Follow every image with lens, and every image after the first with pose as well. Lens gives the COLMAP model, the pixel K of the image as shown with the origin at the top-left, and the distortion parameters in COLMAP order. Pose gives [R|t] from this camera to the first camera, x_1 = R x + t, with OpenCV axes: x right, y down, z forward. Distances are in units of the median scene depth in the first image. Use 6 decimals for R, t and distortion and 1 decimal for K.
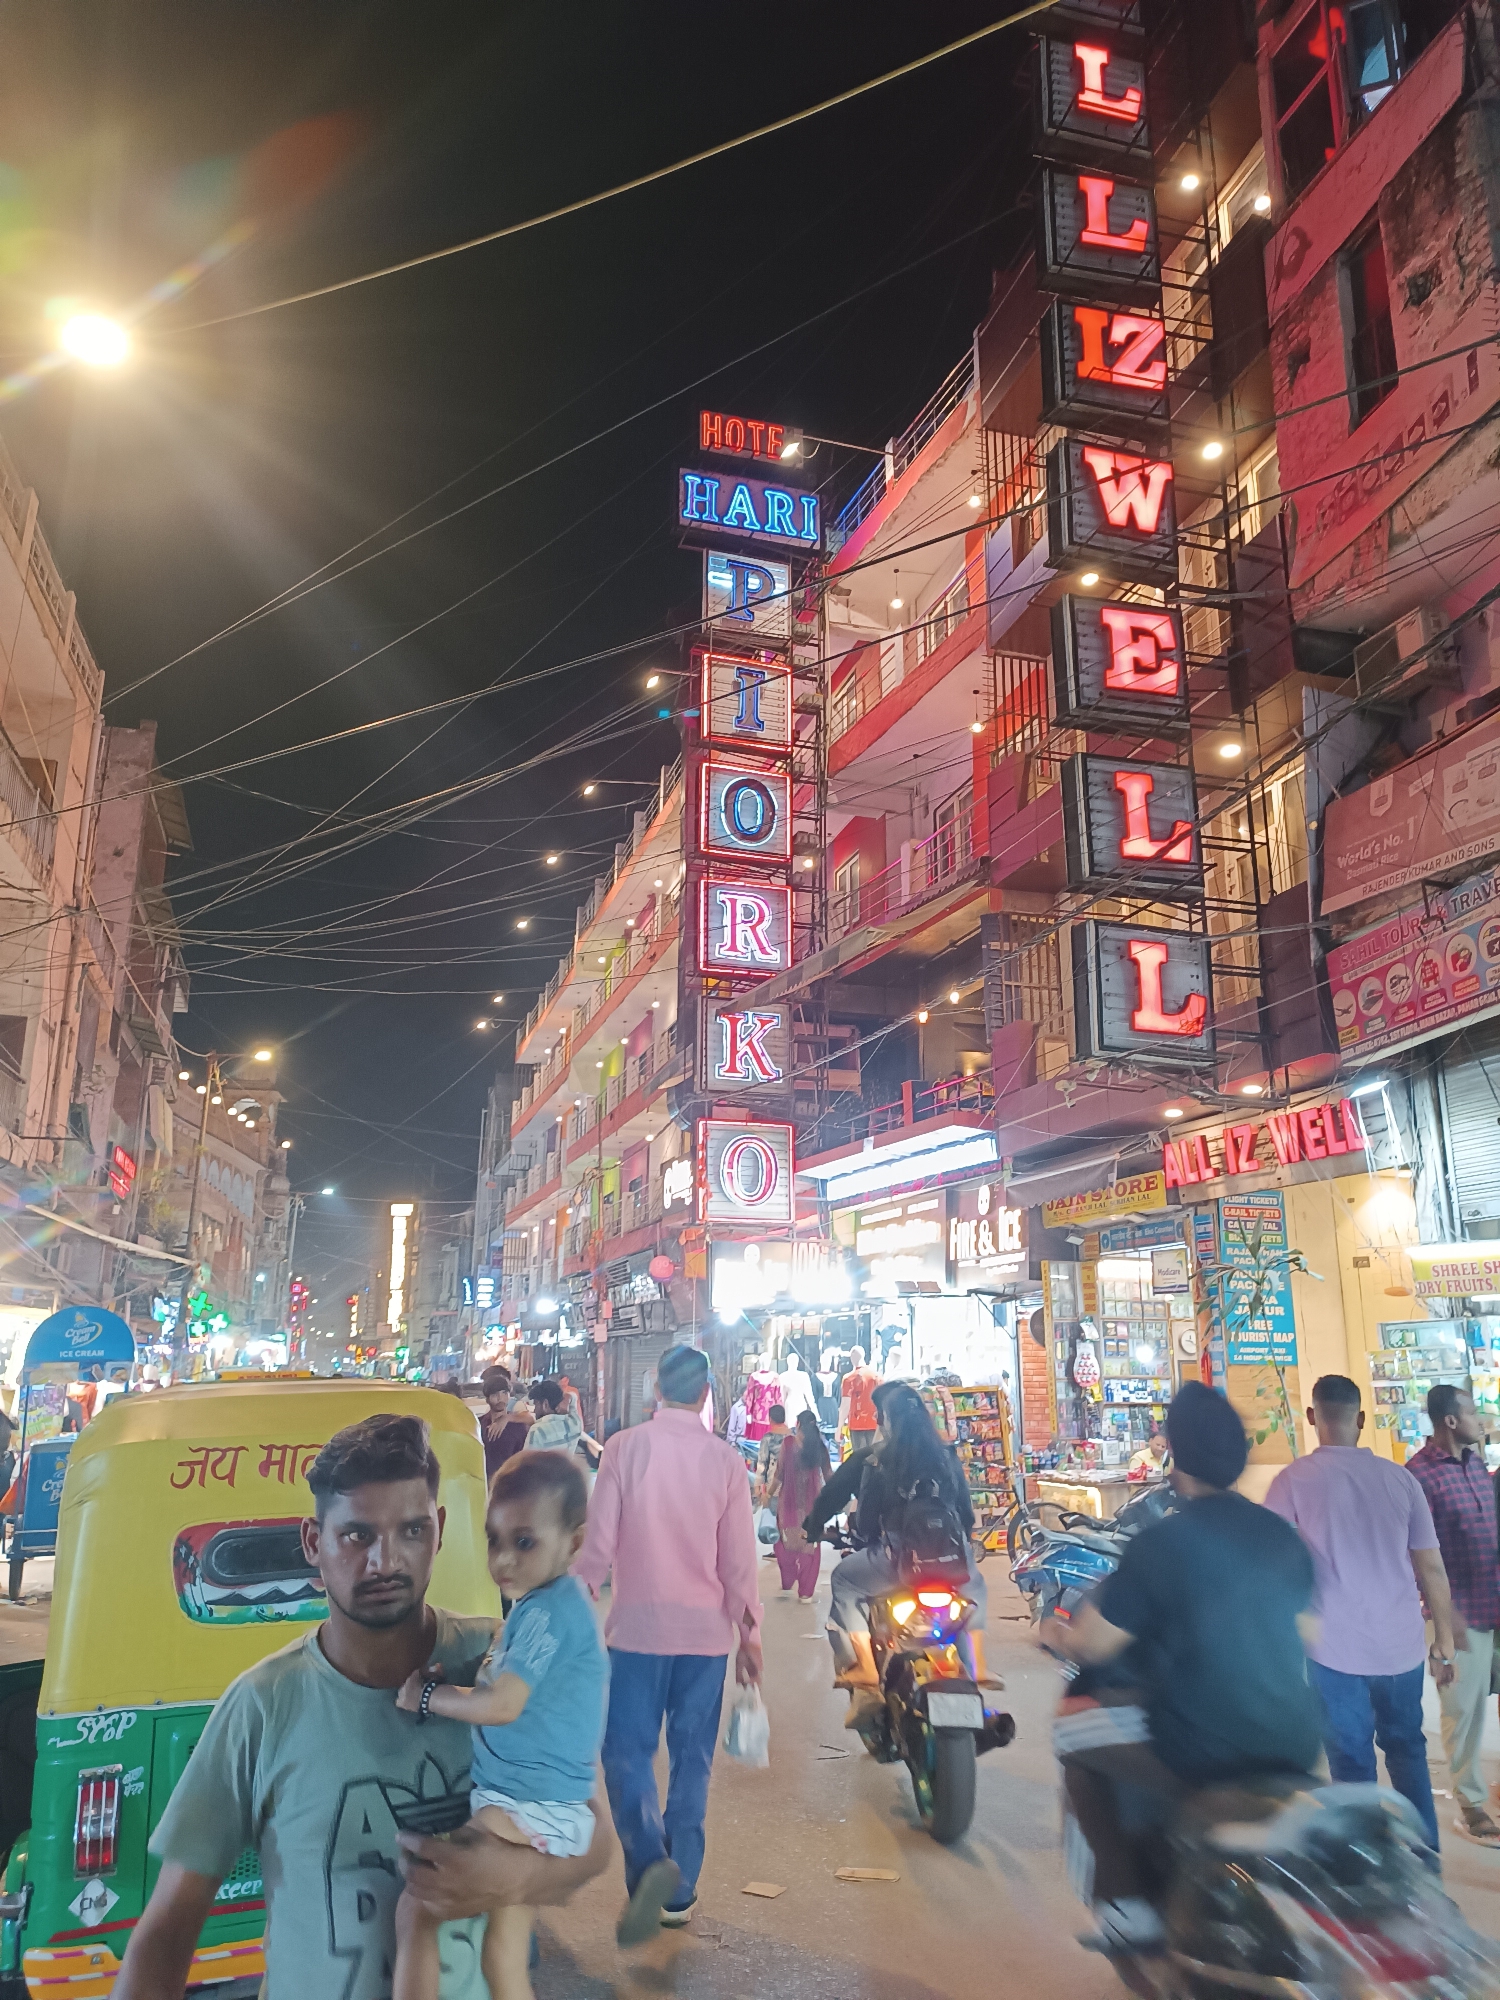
lens RADIAL K [[1461.1, 0, 750.0], [0, 1461.1, 1000.0], [0, 0, 1]] dist [0.074252, -0.141346]
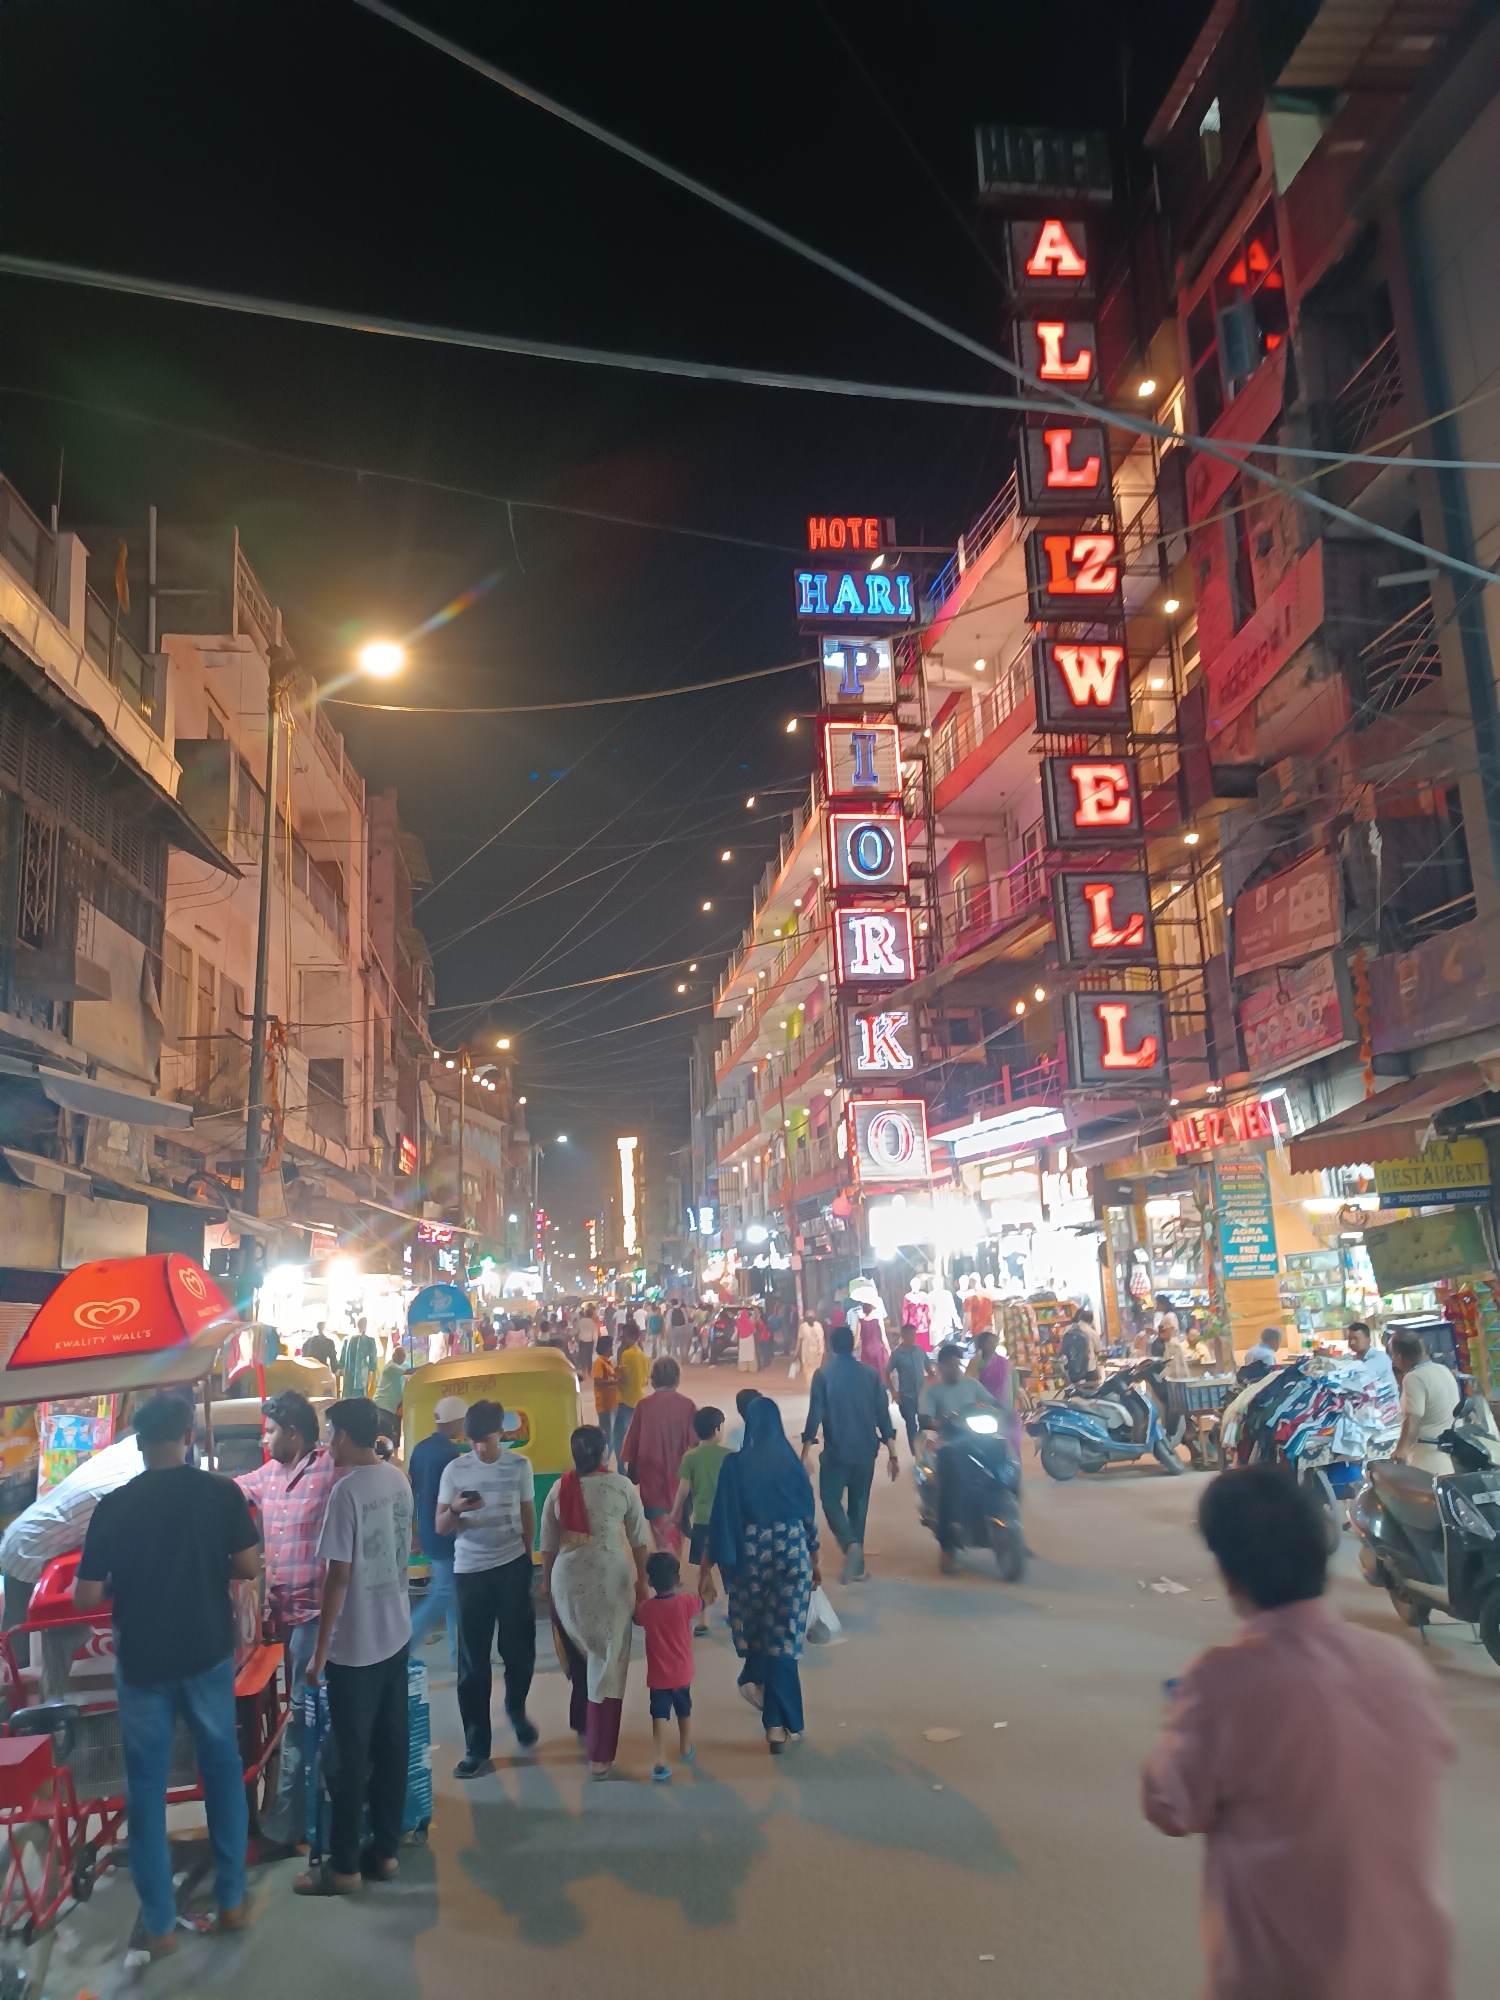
lens RADIAL K [[1461.1, 0, 750.0], [0, 1461.1, 1000.0], [0, 0, 1]] dist [0.074252, -0.141346]
pose [[0.987019, -0.080322, -0.139075, 0.063264], [0.088971, 0.994395, 0.057120, -0.085917], [0.133707, -0.068752, 0.988633, -0.265485]]
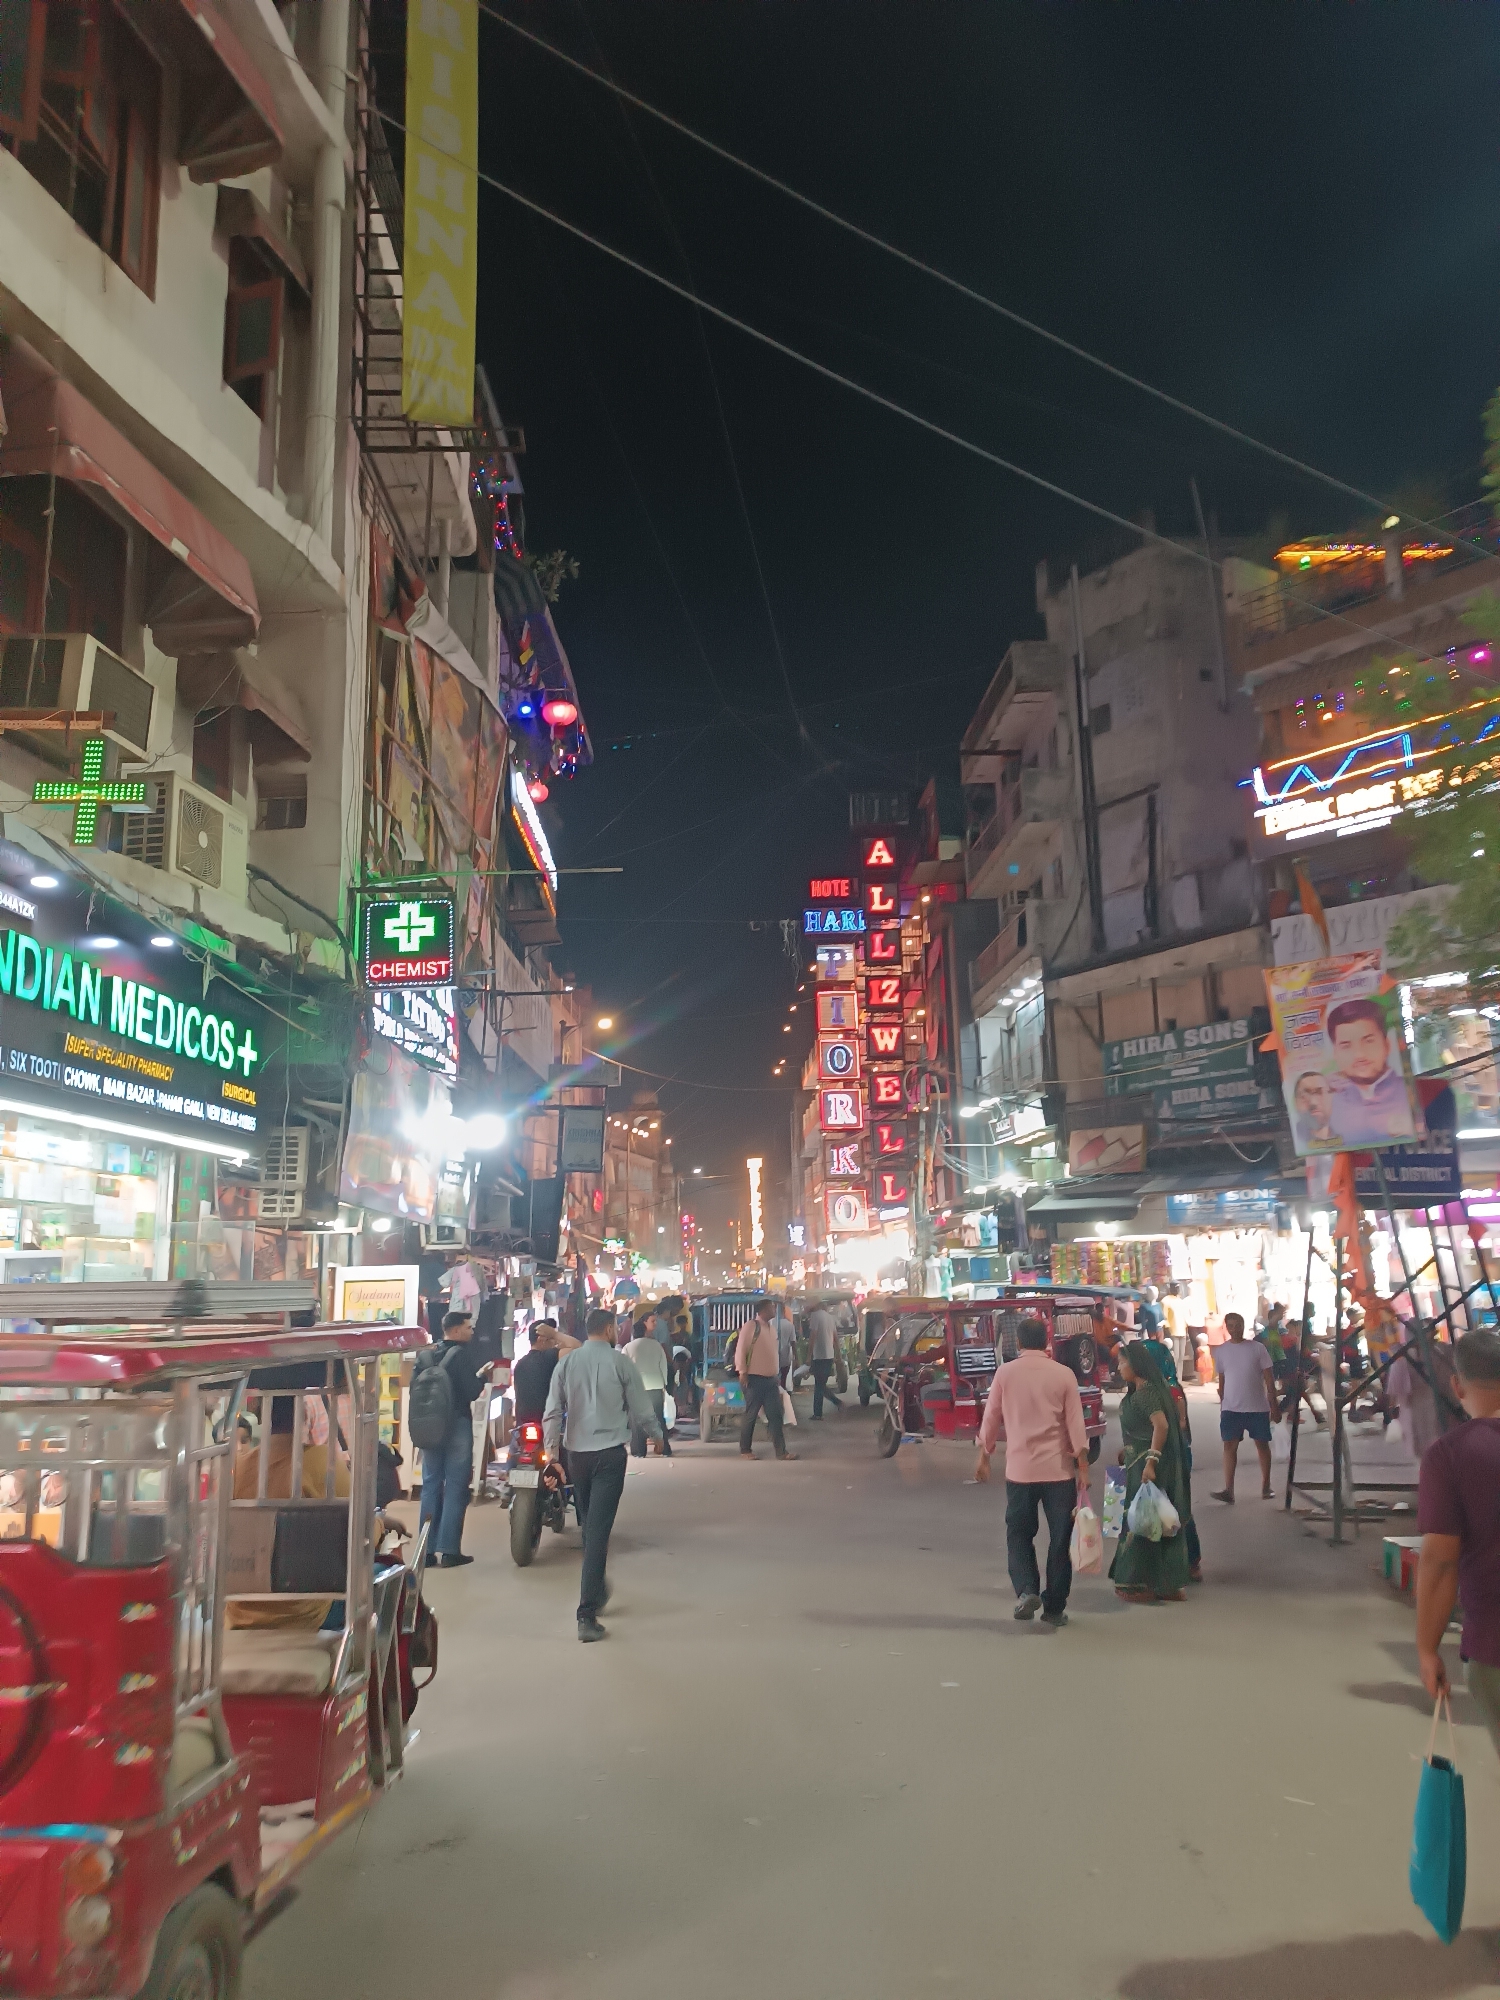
lens RADIAL K [[1461.1, 0, 750.0], [0, 1461.1, 1000.0], [0, 0, 1]] dist [0.074252, -0.141346]
pose [[0.967586, -0.079692, -0.239640, 0.461413], [0.094435, 0.994241, 0.050663, -0.378656], [0.234222, -0.071651, 0.969539, -1.429848]]
